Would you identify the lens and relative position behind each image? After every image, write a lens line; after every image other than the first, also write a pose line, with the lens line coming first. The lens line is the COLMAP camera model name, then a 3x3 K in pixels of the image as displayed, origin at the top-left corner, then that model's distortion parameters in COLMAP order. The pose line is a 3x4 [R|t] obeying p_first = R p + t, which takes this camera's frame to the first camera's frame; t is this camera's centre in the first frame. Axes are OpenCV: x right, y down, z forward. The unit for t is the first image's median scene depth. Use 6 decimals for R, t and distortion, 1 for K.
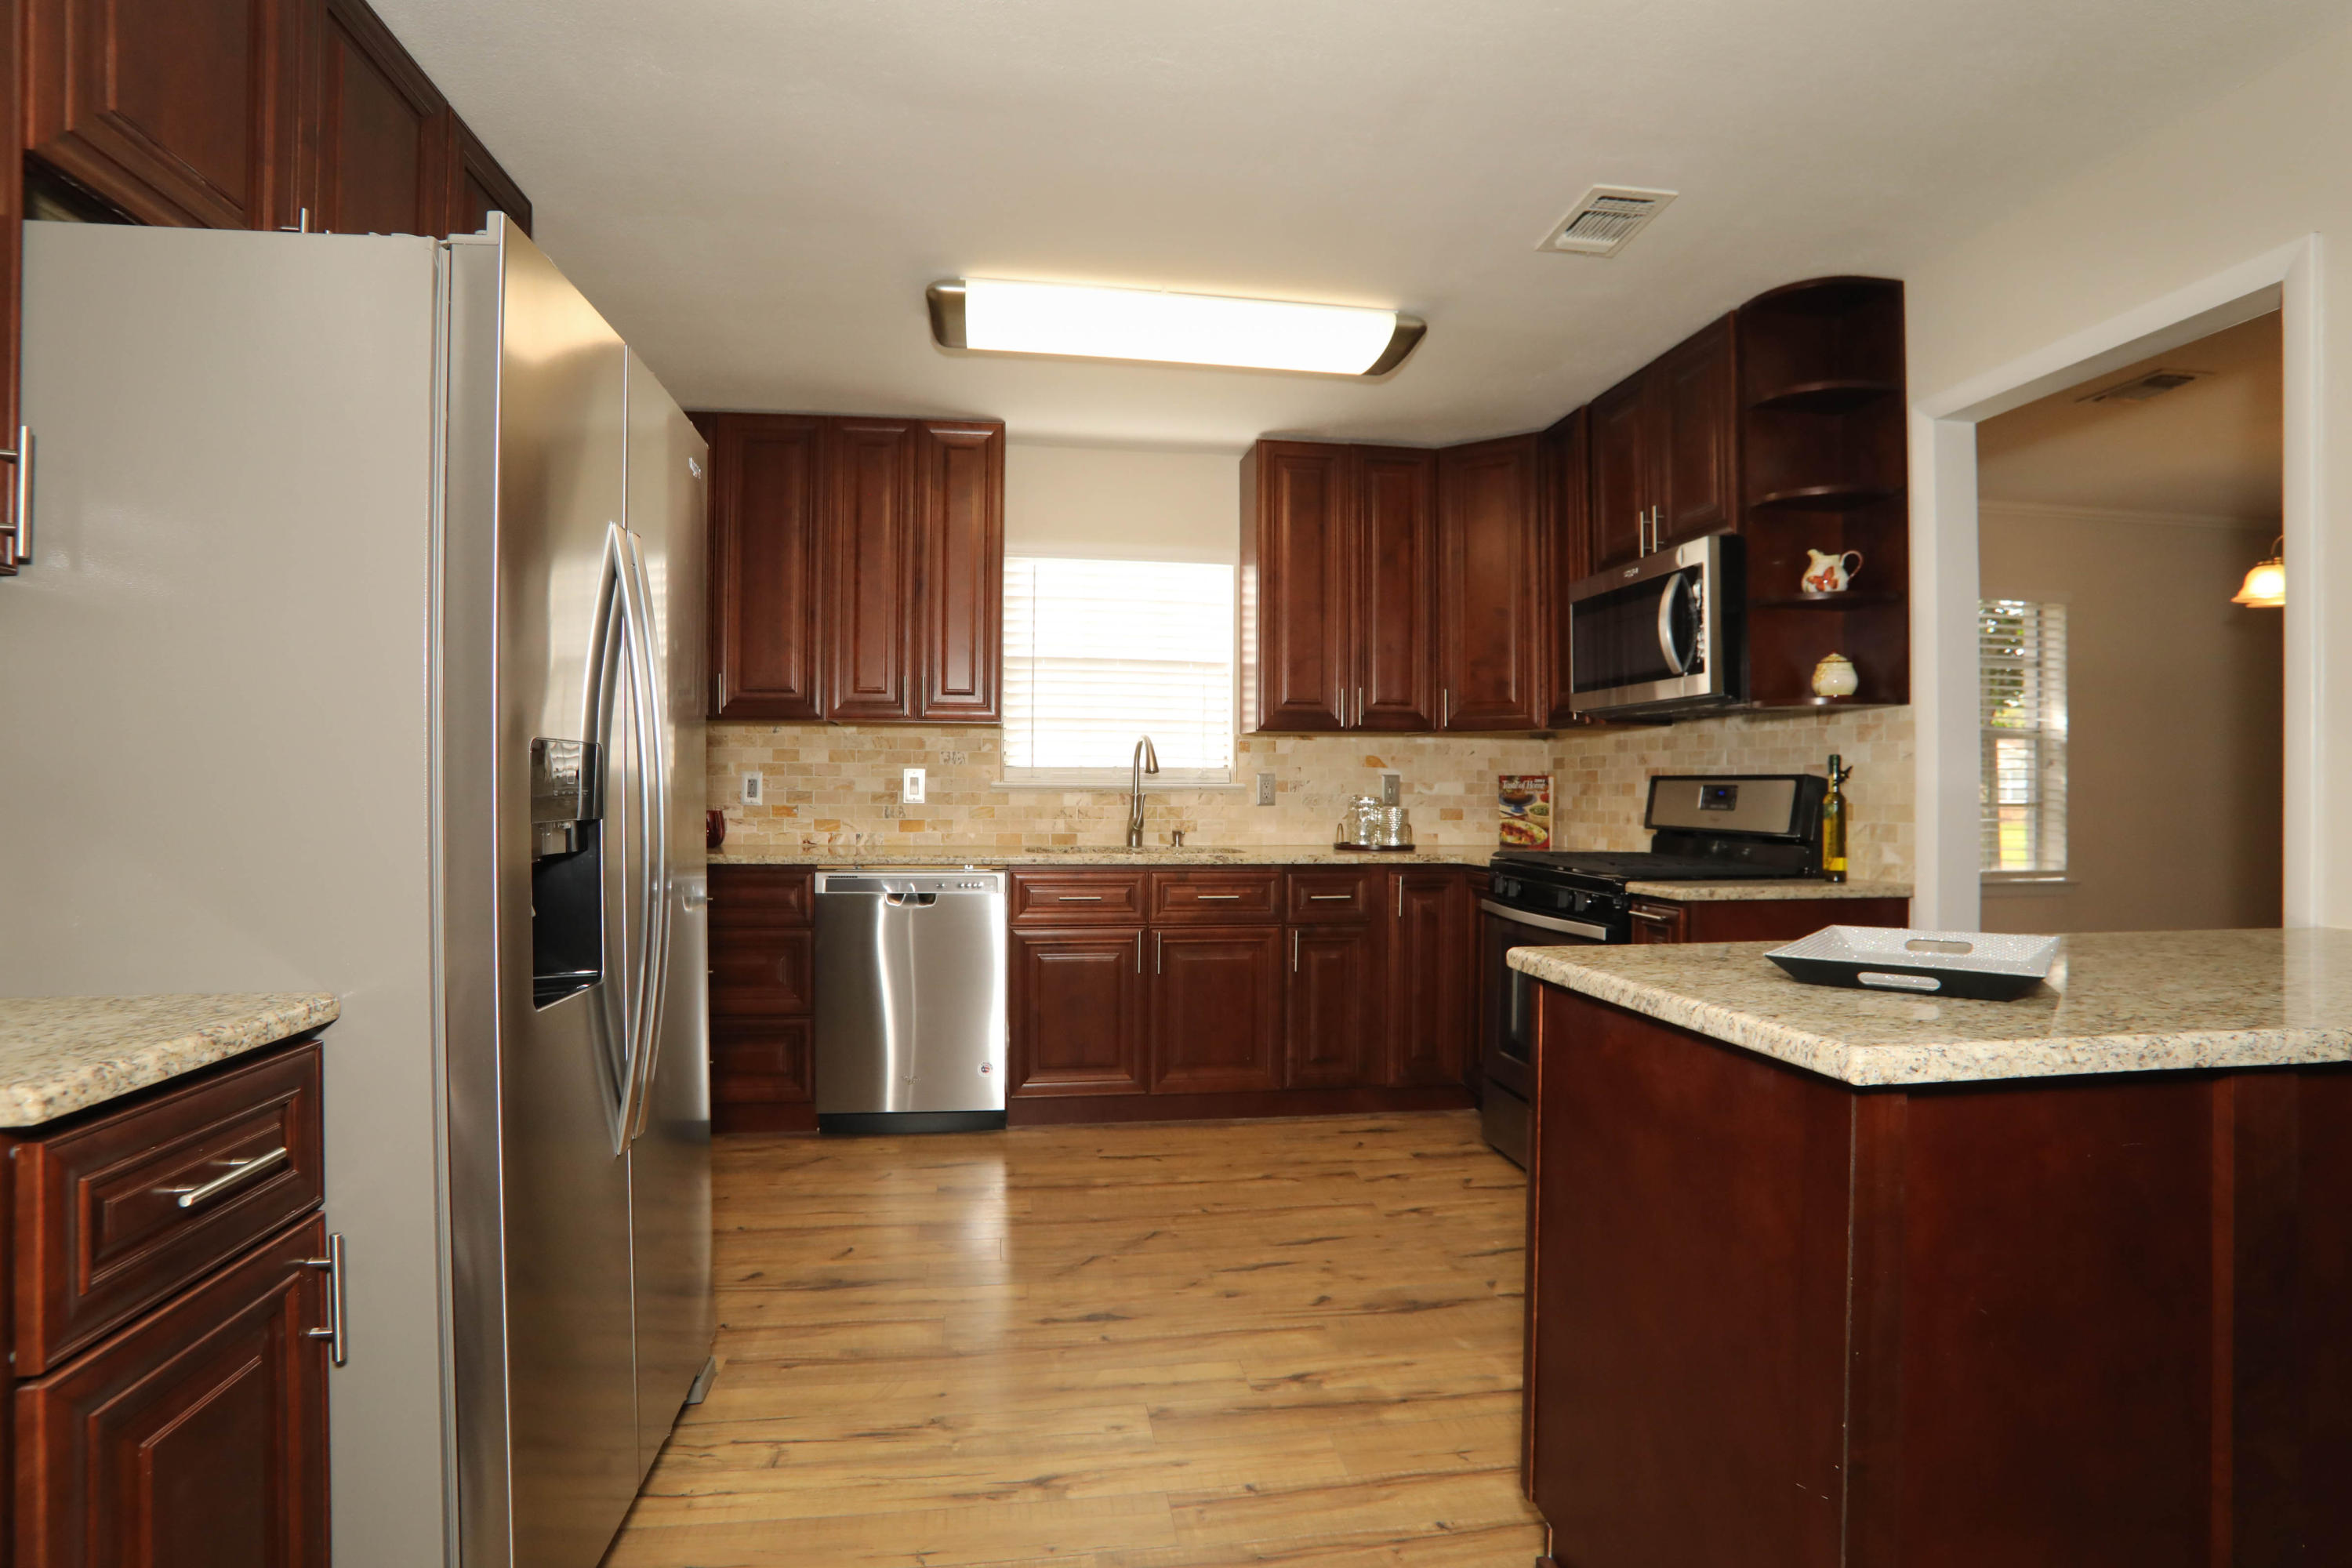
lens RADIAL K [[1148.2, 0, 1172.6], [0, 1148.2, 778.5], [0, 0, 1]] dist [-0.066637, 0.018925]
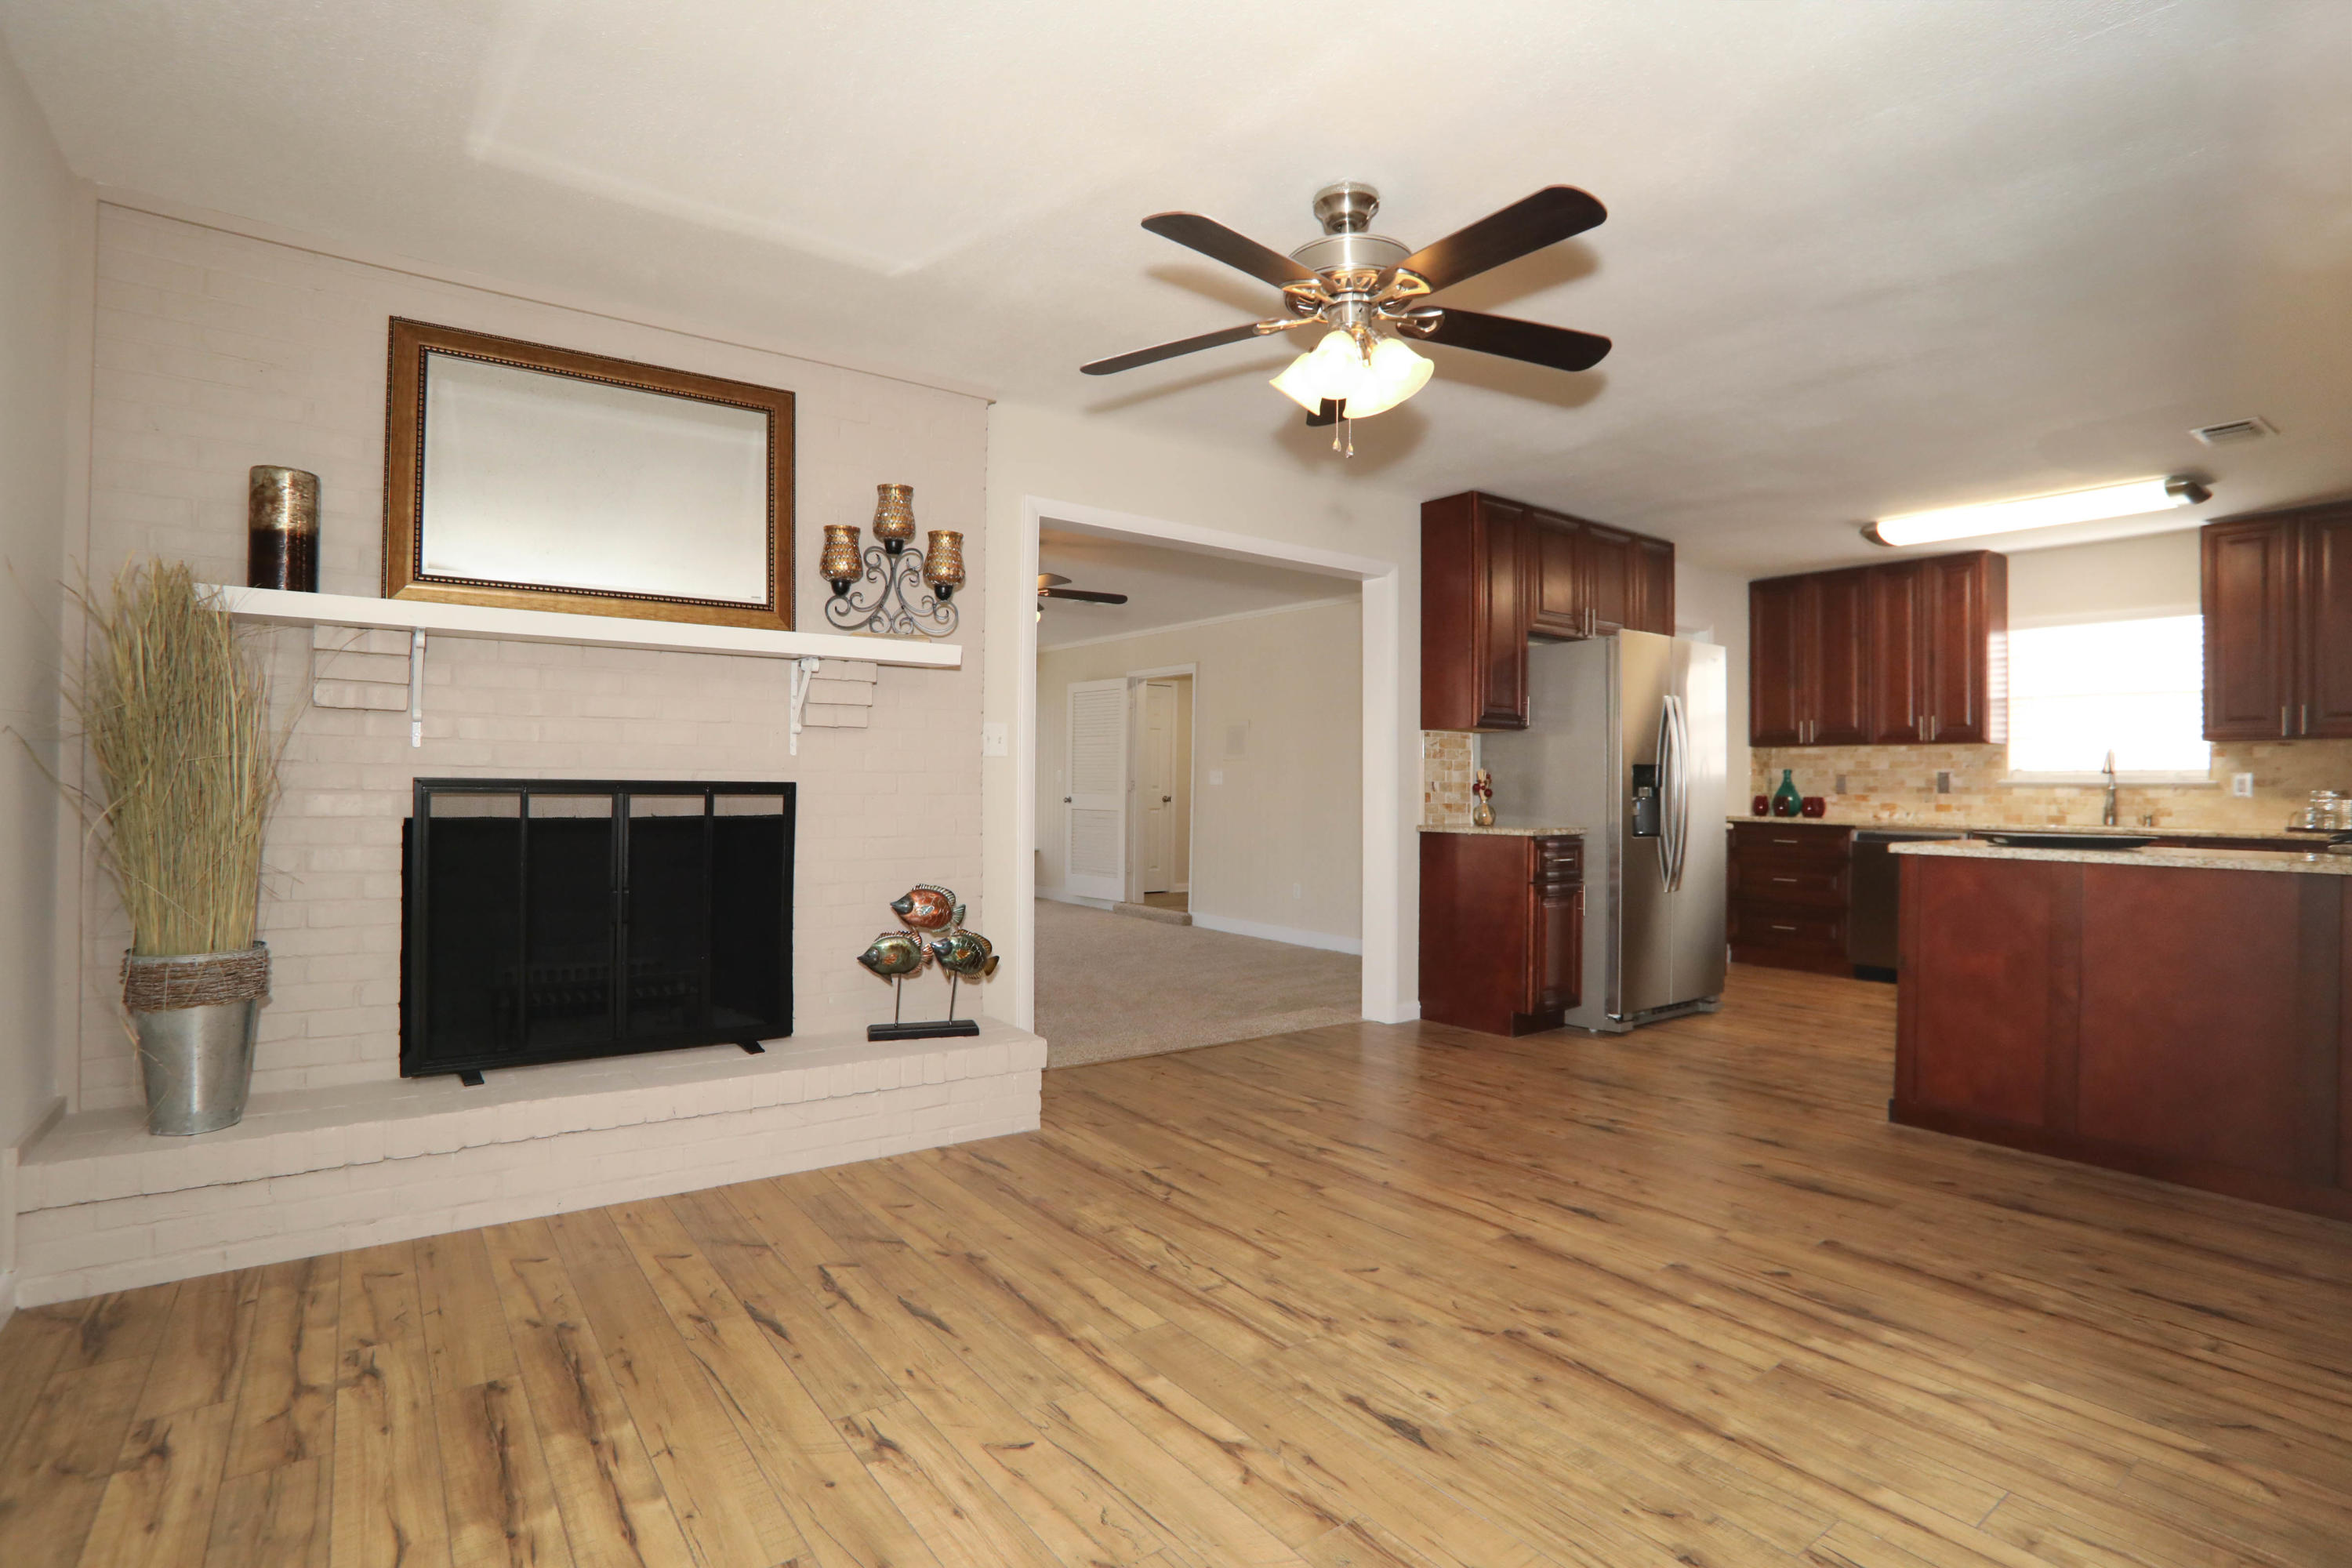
lens RADIAL K [[1148.2, 0, 1186.8], [0, 1148.2, 790.1], [0, 0, 1]] dist [-0.066637, 0.018925]
pose [[0.476919, 0.003865, -0.878939, 0.709767], [0.000328, 0.999989, 0.004575, 0.010666], [0.878947, -0.002470, 0.476912, -0.729941]]
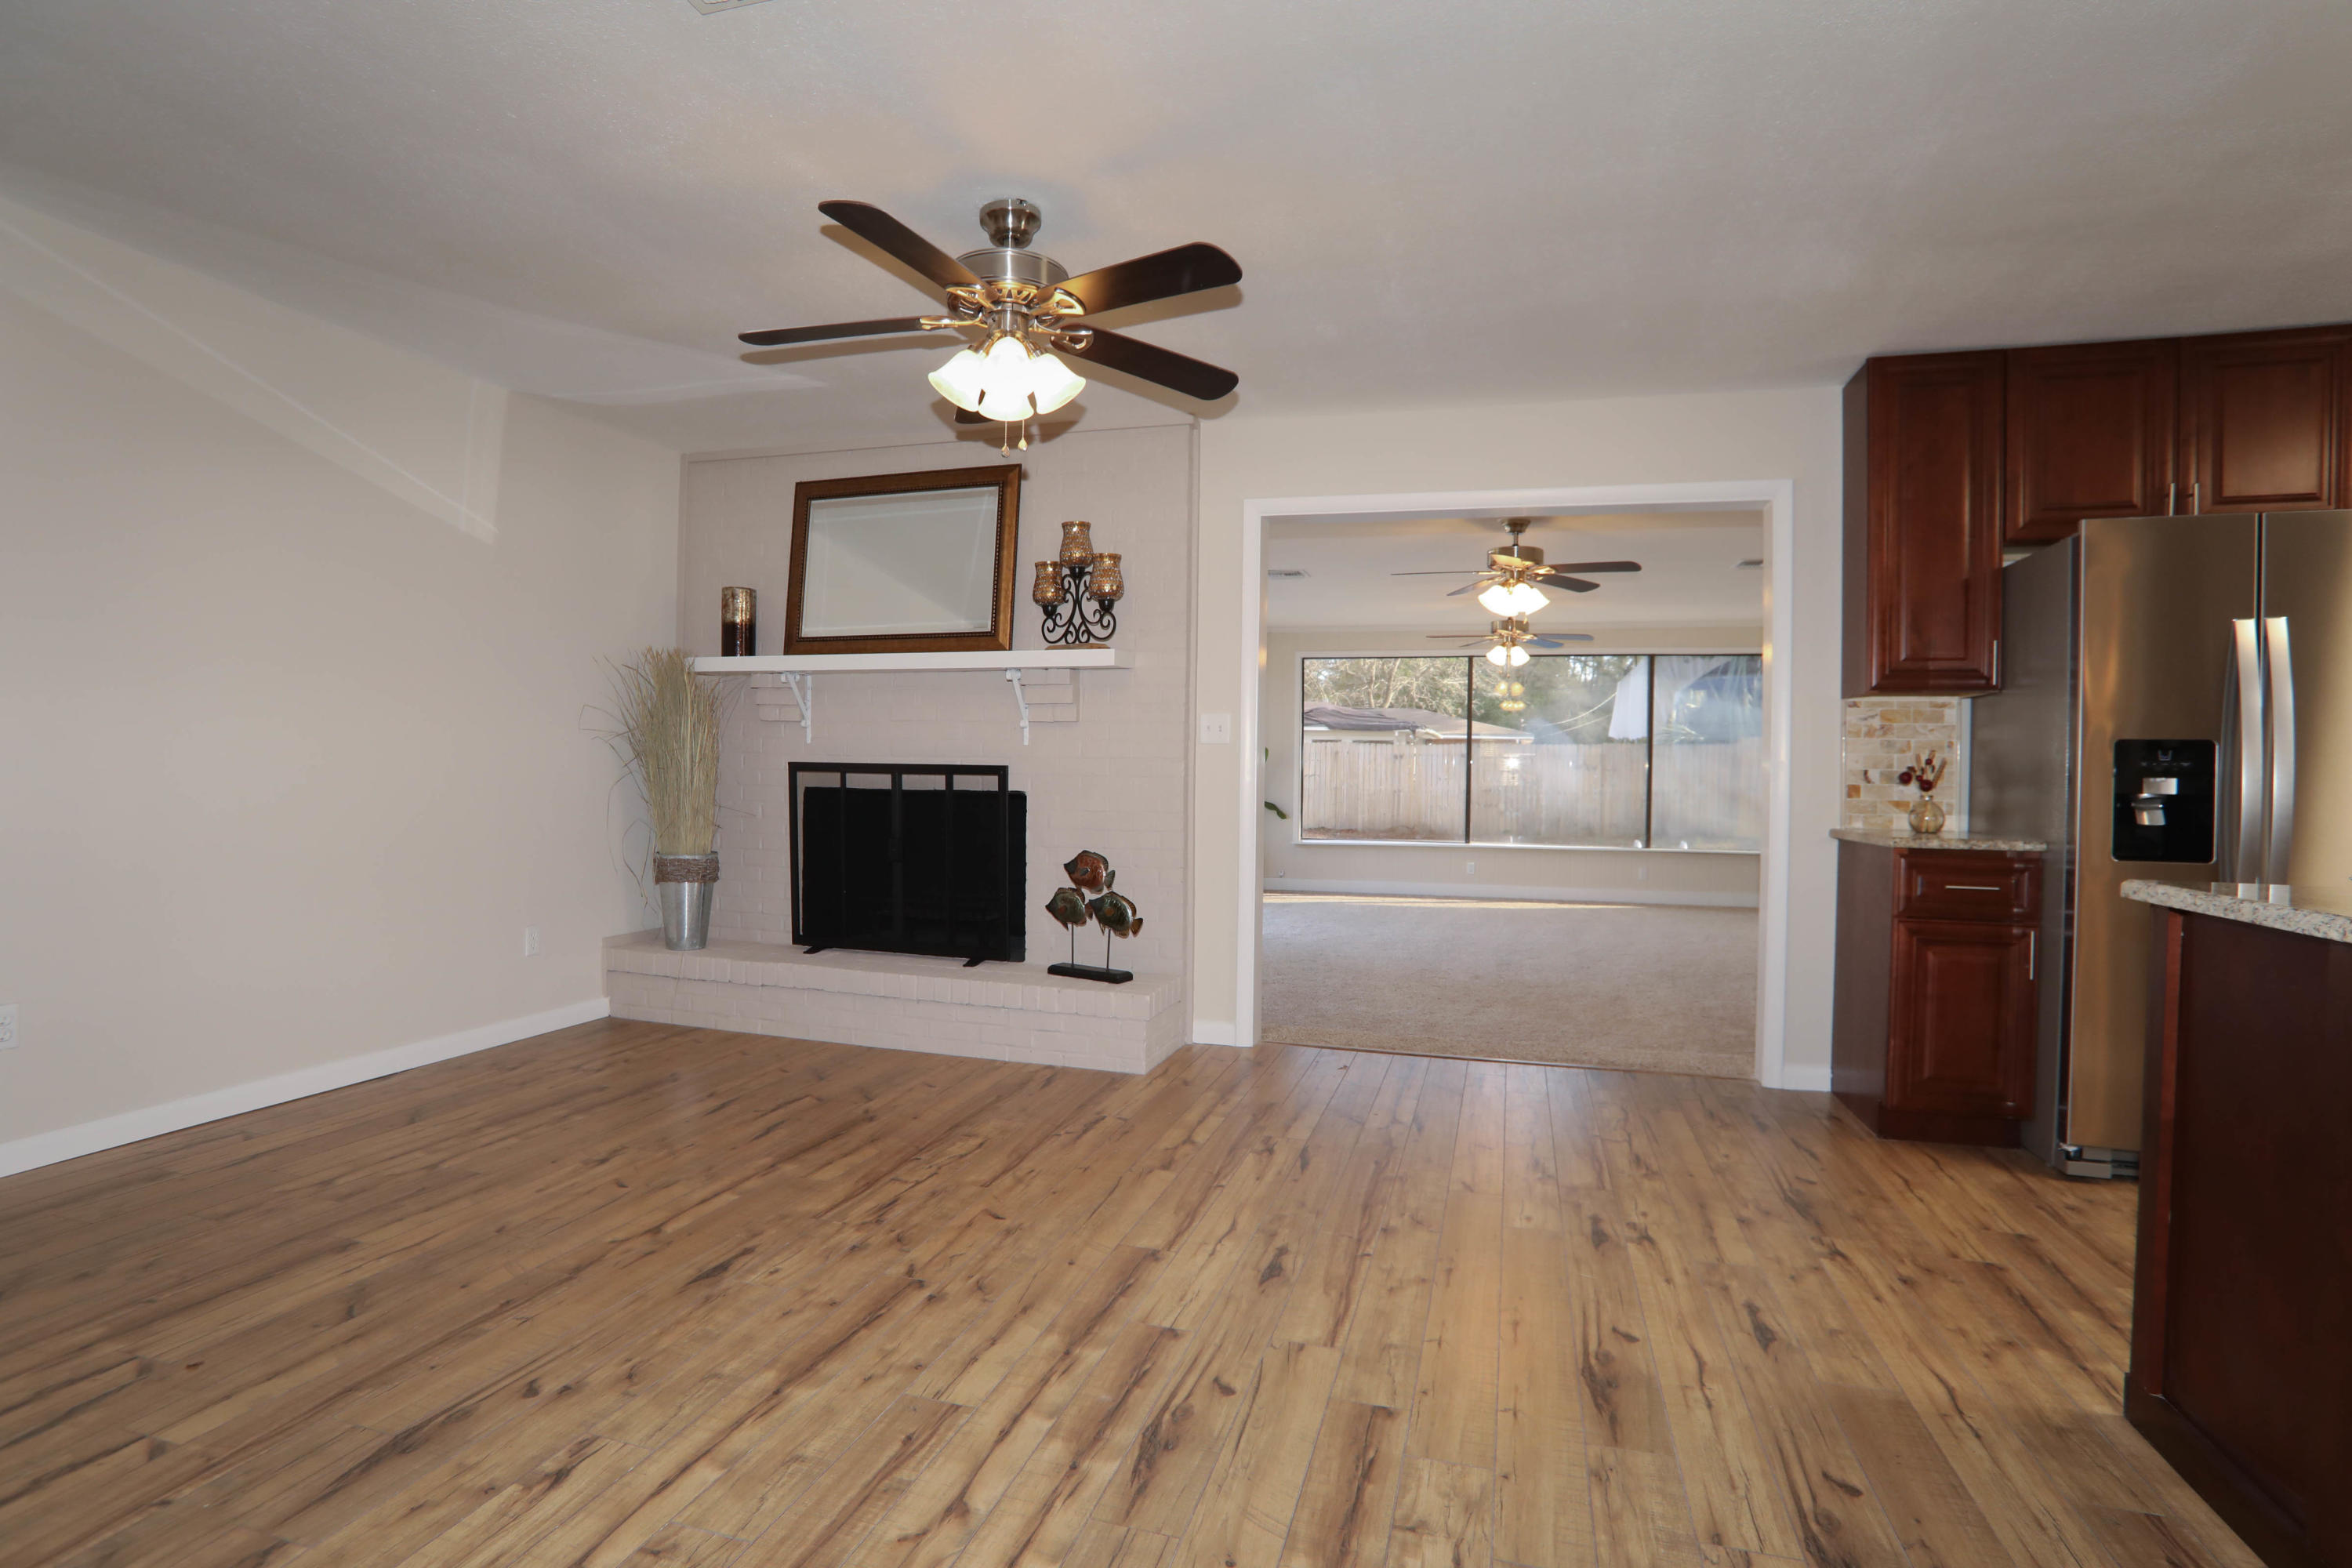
lens RADIAL K [[1148.2, 0, 1154.3], [0, 1148.2, 792.6], [0, 0, 1]] dist [-0.066637, 0.018925]
pose [[-0.425093, 0.007808, -0.905116, 0.777572], [-0.008847, 0.999879, 0.012781, 0.019972], [0.905106, 0.013441, -0.424973, 0.069031]]
